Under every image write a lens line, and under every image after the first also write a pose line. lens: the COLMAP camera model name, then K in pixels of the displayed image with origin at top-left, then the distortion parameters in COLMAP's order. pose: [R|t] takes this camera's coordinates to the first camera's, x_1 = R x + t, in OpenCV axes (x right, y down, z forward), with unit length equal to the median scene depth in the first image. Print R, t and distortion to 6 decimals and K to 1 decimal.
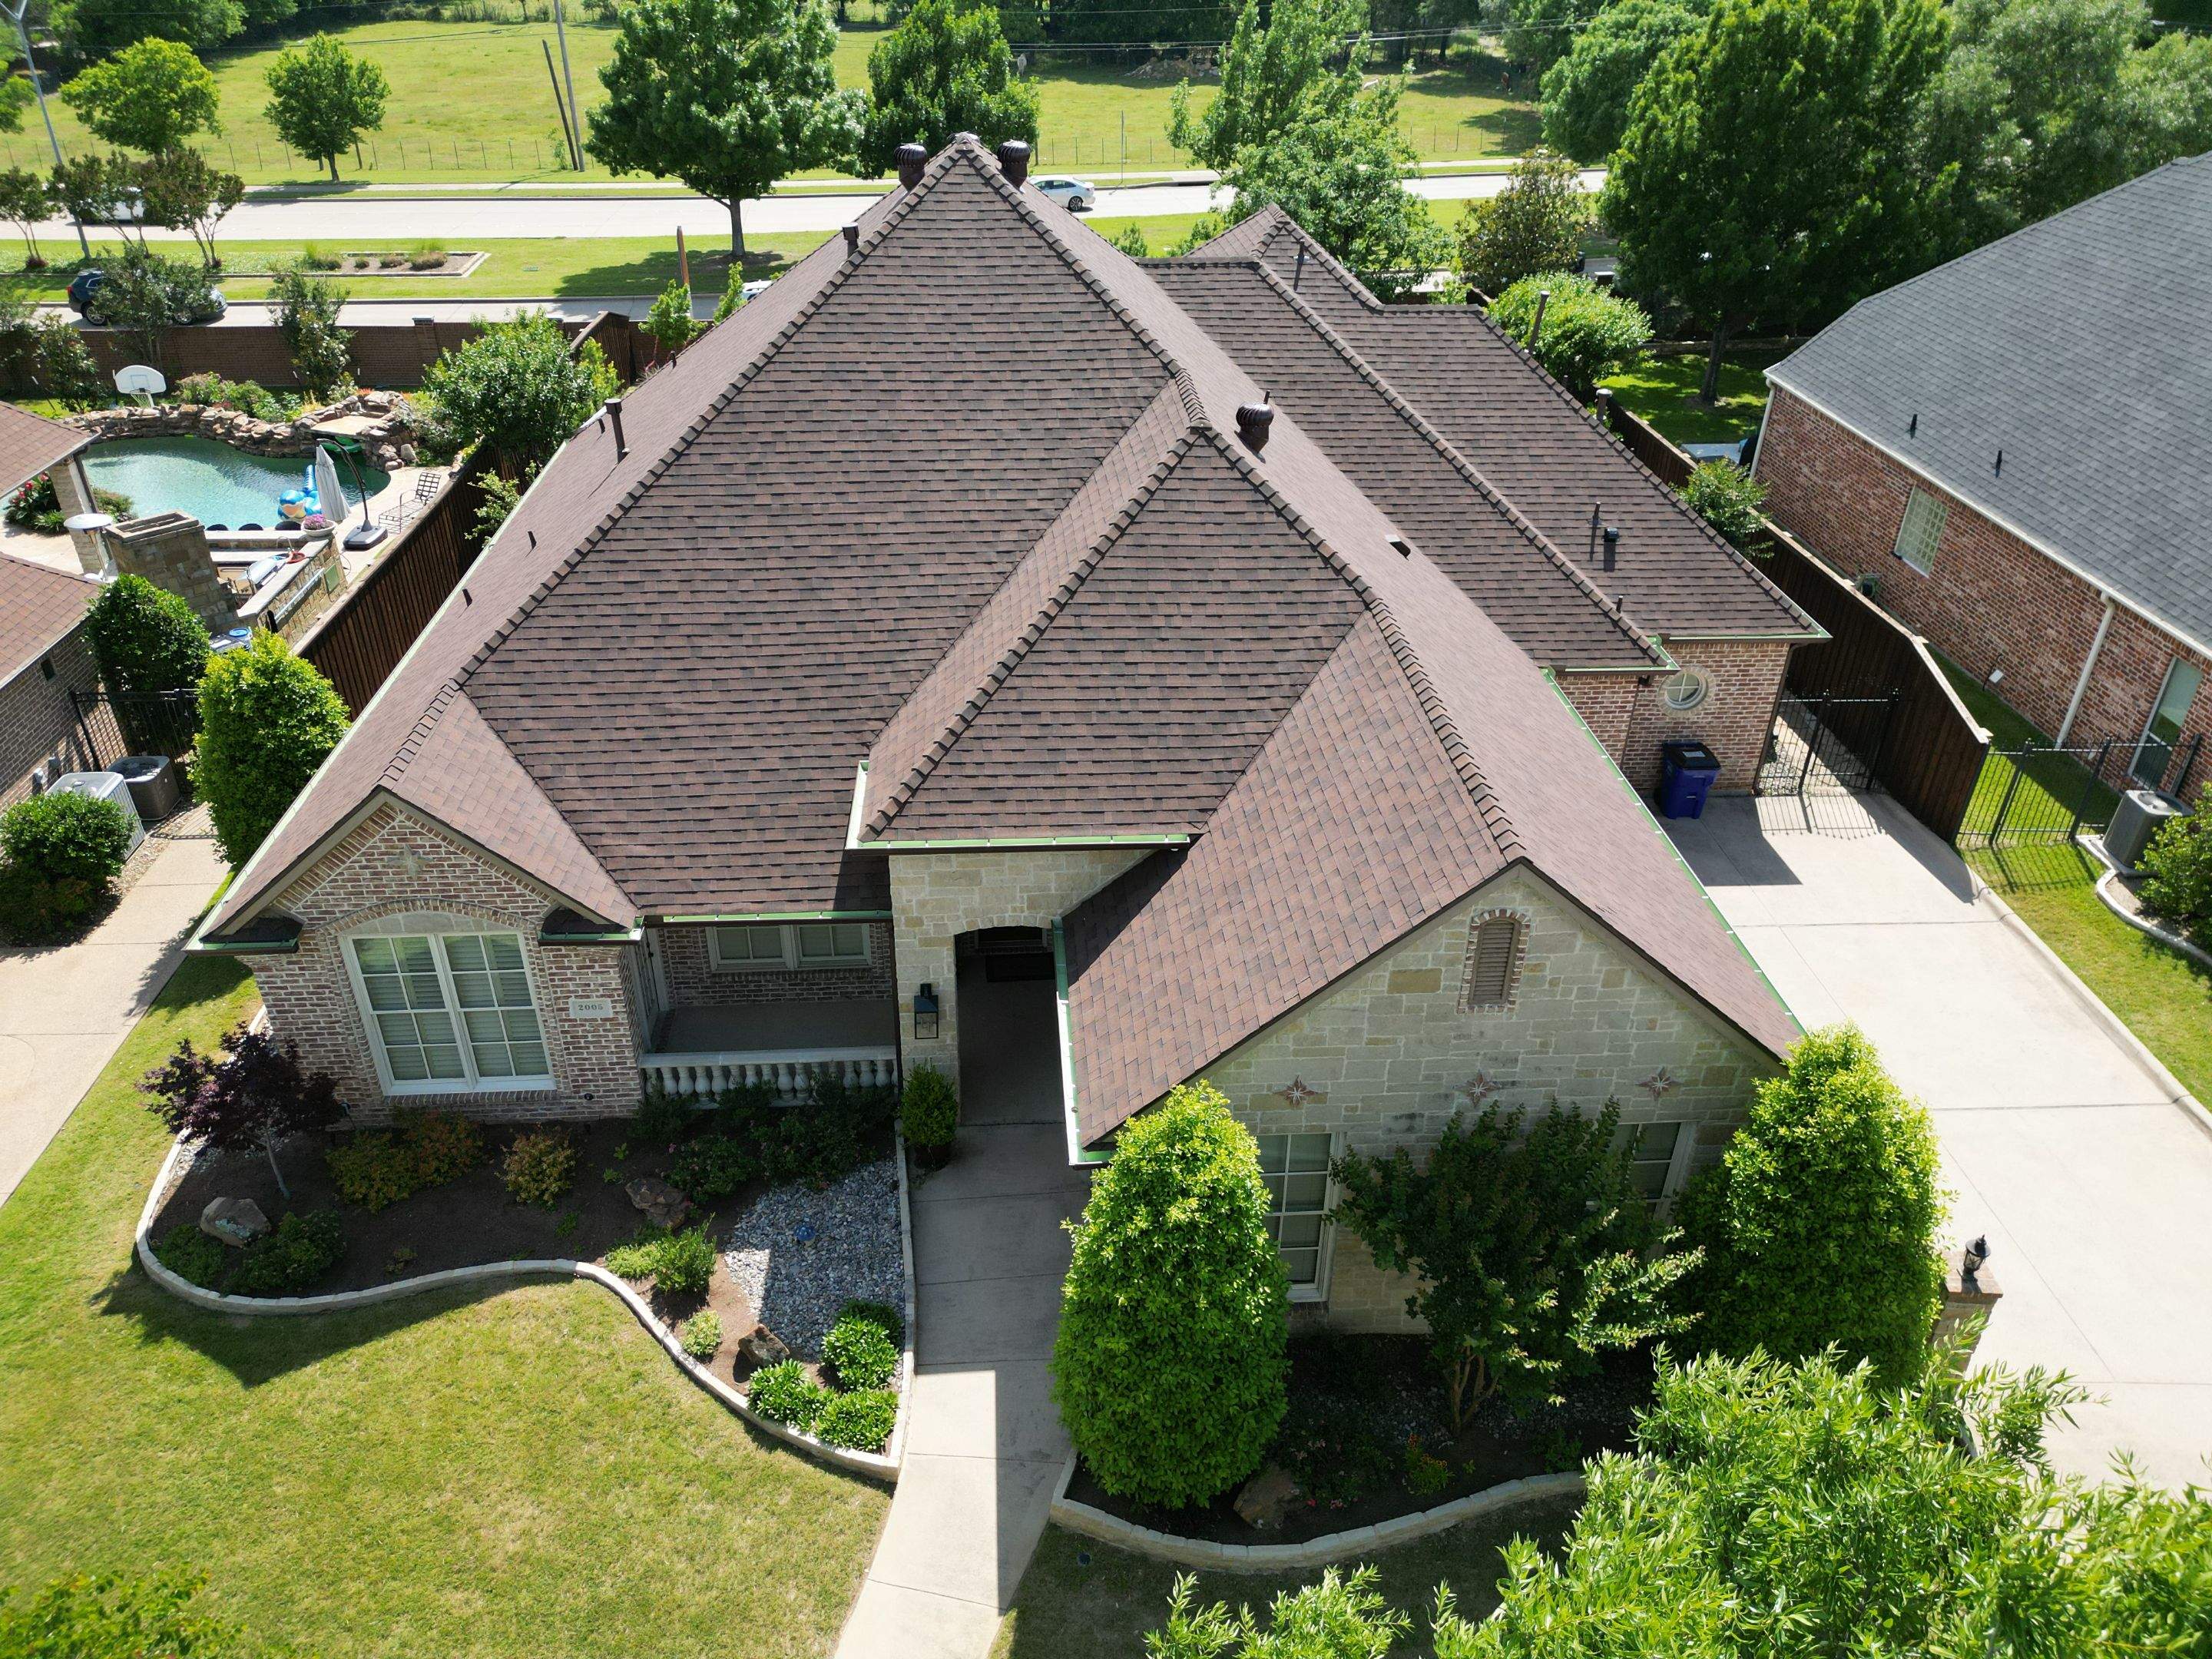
lens RADIAL K [[1556.5, 0, 1104.3], [0, 1556.5, 828.4], [0, 0, 1]] dist [0.052220, -0.036017]
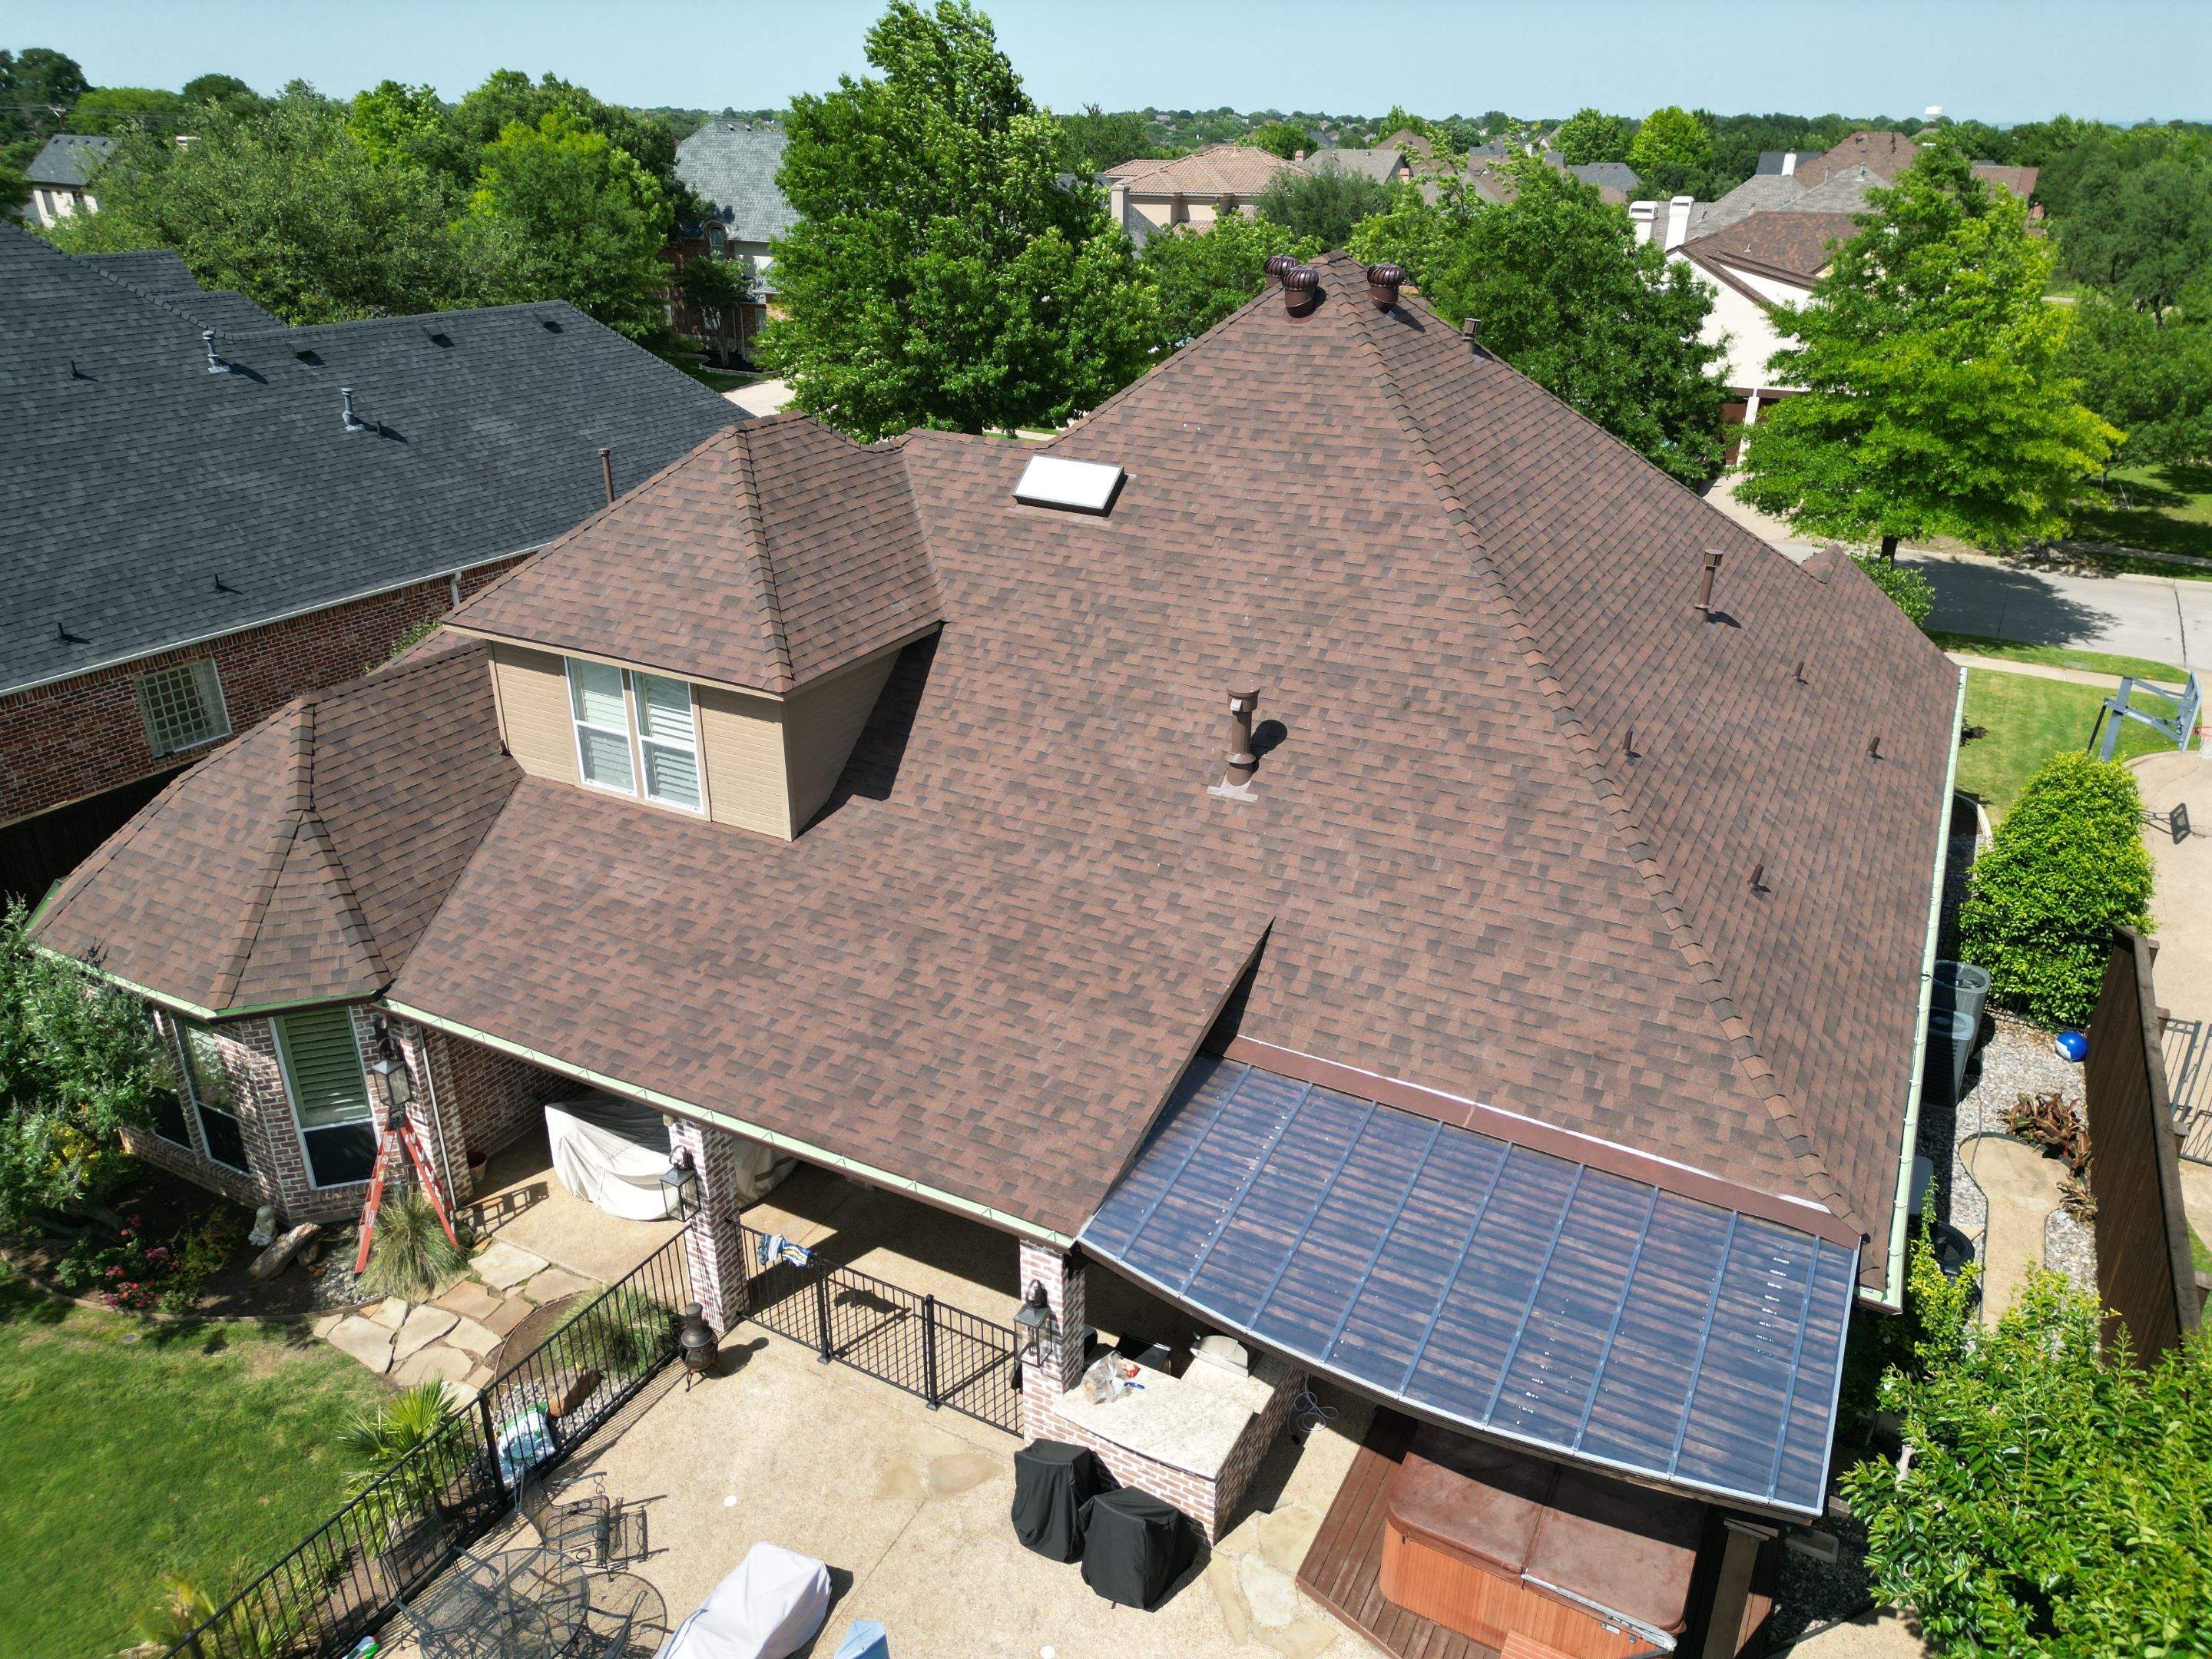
lens RADIAL K [[1556.5, 0, 1105.2], [0, 1556.5, 816.6], [0, 0, 1]] dist [0.052220, -0.036017]
pose [[-0.846211, -0.232120, 0.479632, -0.556591], [0.262390, 0.601908, 0.754227, -1.084910], [-0.463766, 0.764086, -0.448435, 1.927559]]
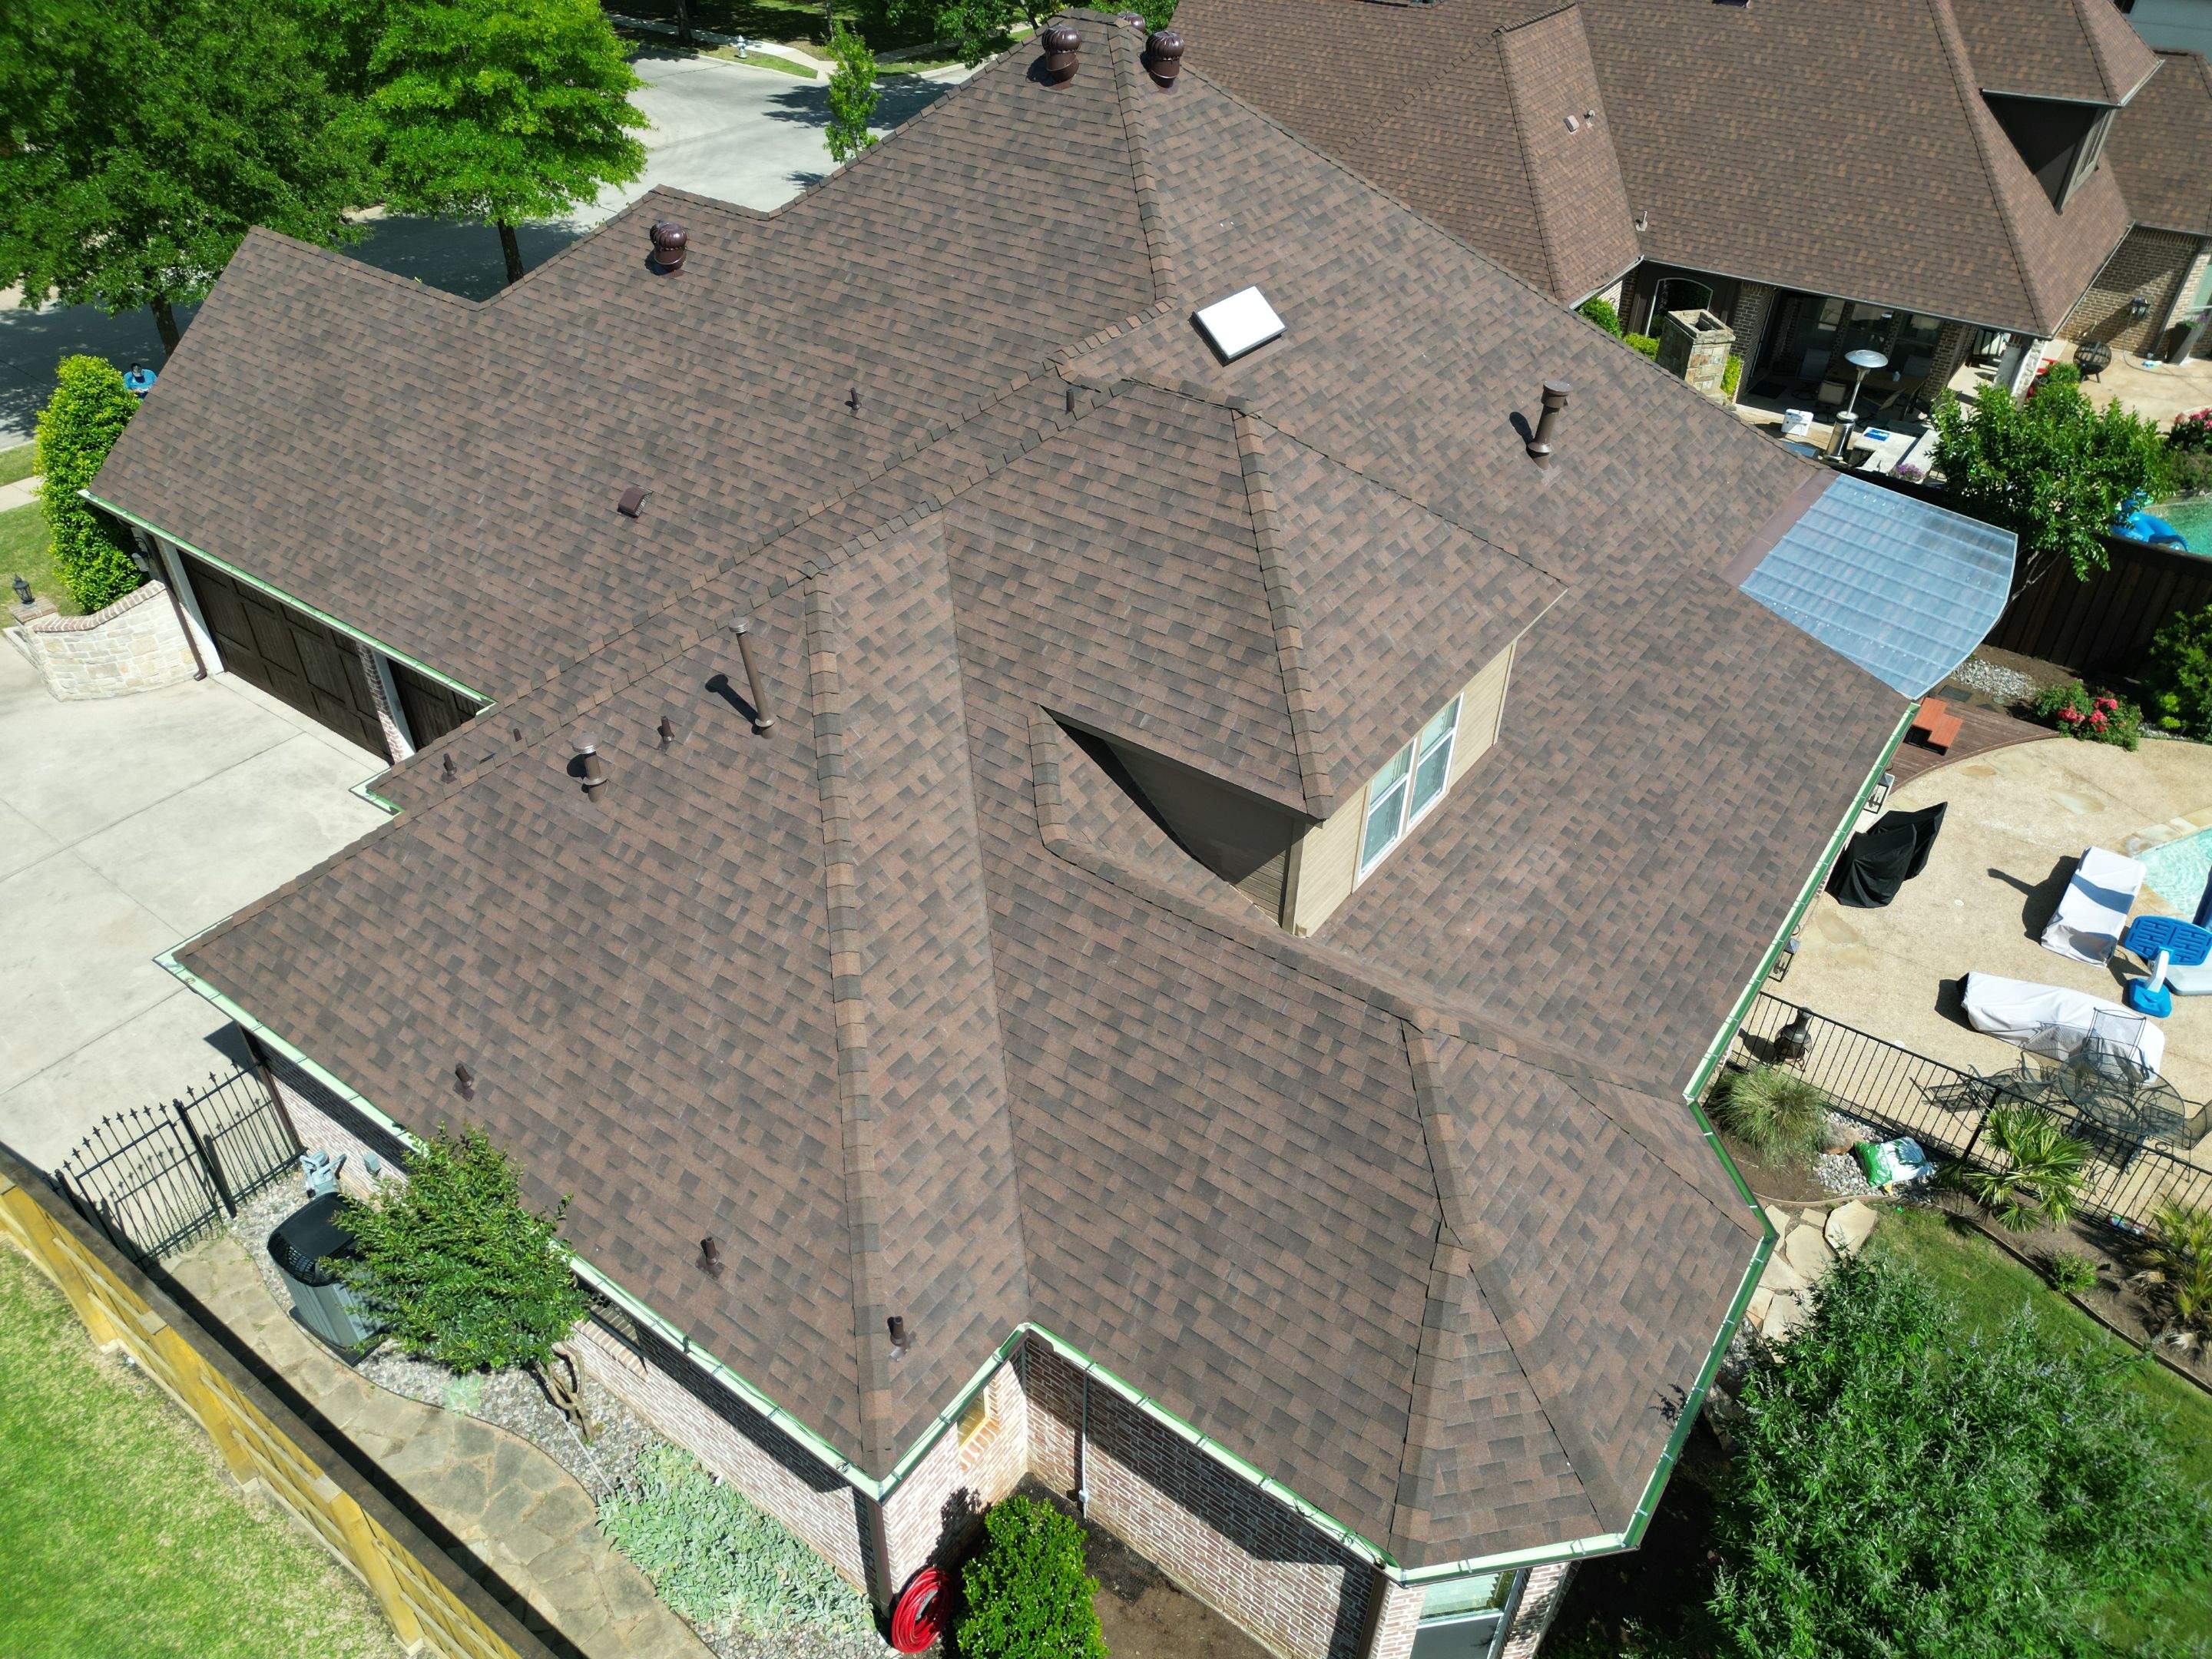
lens RADIAL K [[1556.5, 0, 1105.9], [0, 1556.5, 837.6], [0, 0, 1]] dist [0.052220, -0.036017]
pose [[-0.640896, 0.454249, -0.618797, 0.741486], [-0.415041, 0.473072, 0.777138, -1.010605], [0.645750, 0.754891, -0.114658, 1.616336]]
